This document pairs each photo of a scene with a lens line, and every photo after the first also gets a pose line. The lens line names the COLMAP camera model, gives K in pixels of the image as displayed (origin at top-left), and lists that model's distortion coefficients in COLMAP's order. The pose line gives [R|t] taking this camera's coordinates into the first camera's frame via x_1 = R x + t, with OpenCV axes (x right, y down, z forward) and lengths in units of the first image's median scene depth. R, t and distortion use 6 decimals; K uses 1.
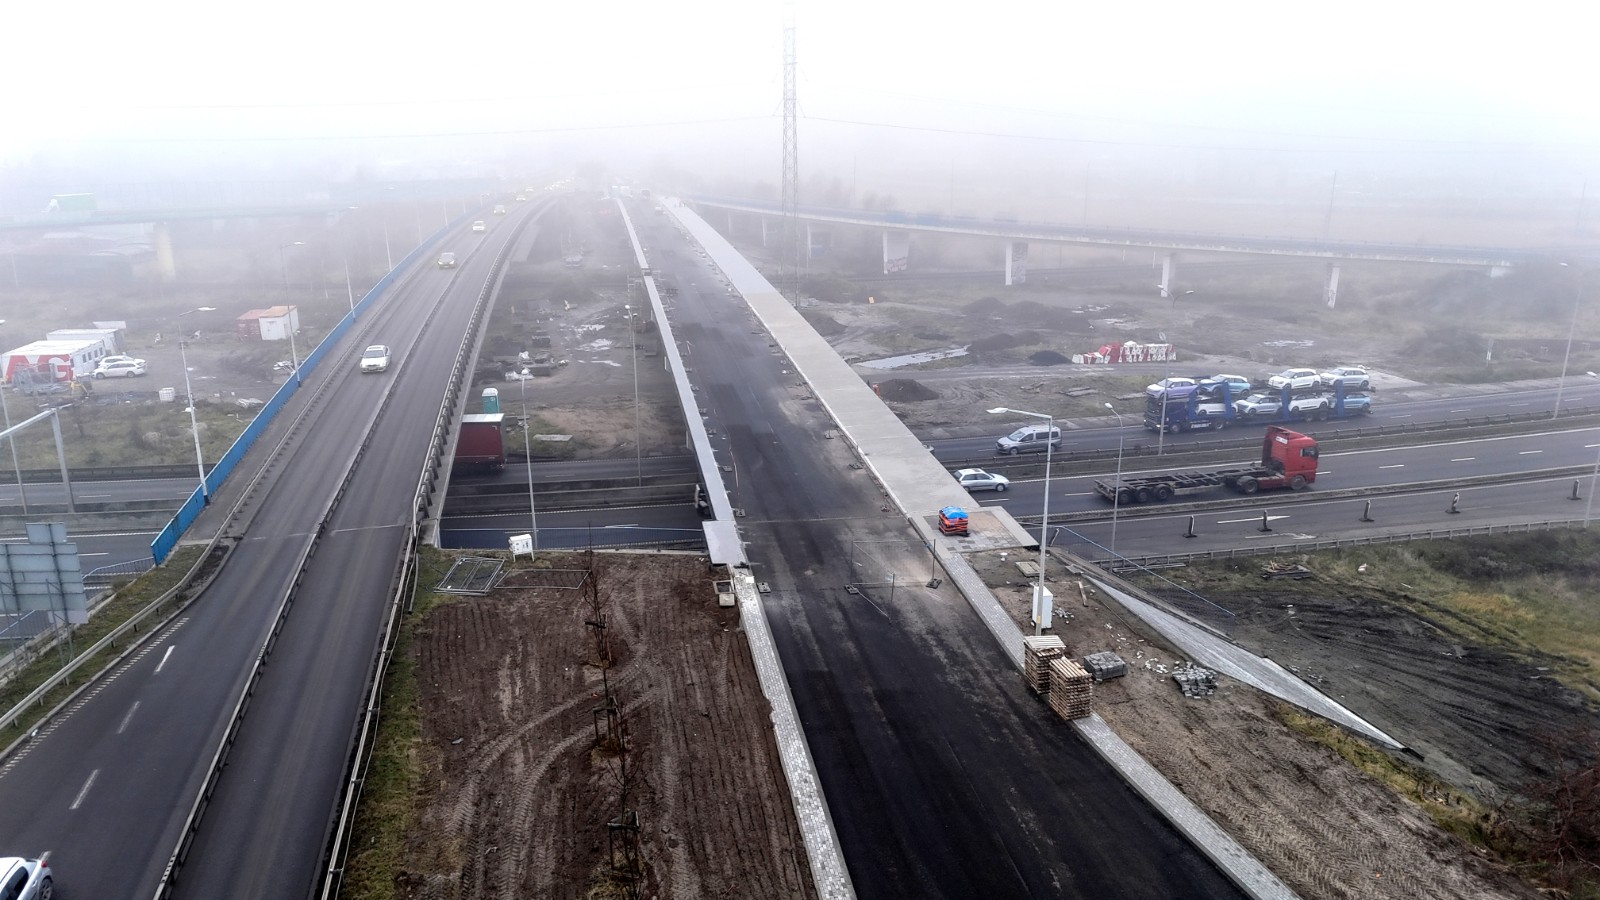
lens RADIAL K [[1198.5, 0, 758.0], [0, 1198.5, 446.0], [0, 0, 1]] dist [0.094111, -0.098761]
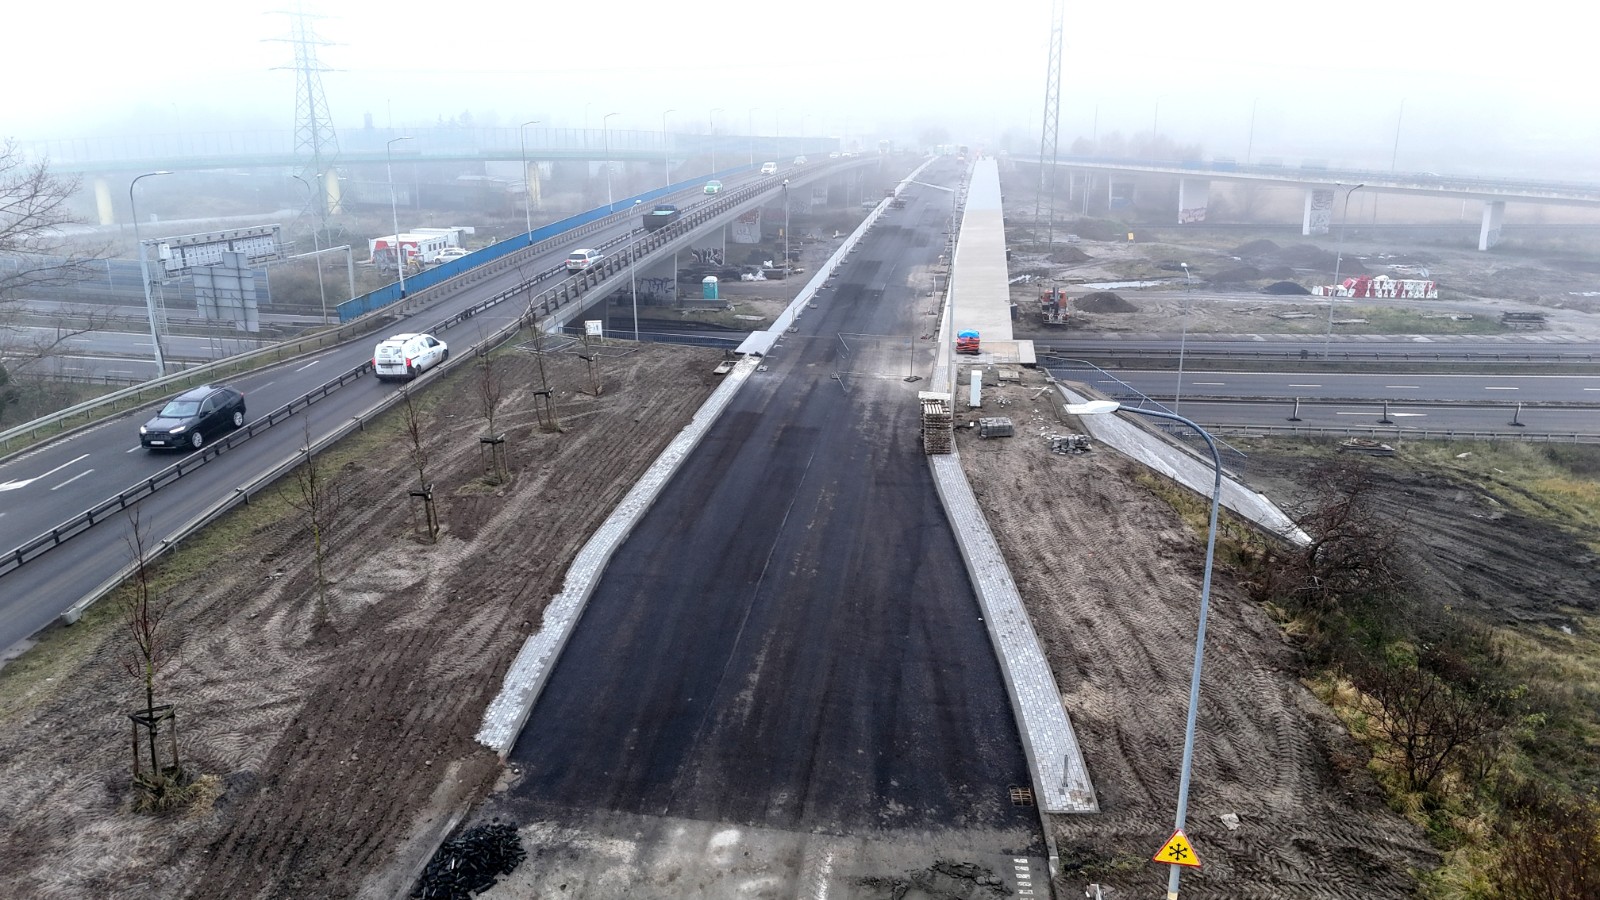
lens RADIAL K [[1198.5, 0, 758.0], [0, 1198.5, 446.0], [0, 0, 1]] dist [0.094111, -0.098761]
pose [[0.943968, 0.095585, -0.315892, 0.316953], [-0.096016, 0.995278, 0.014239, 0.150329], [0.315762, 0.016890, 0.948688, -0.082859]]
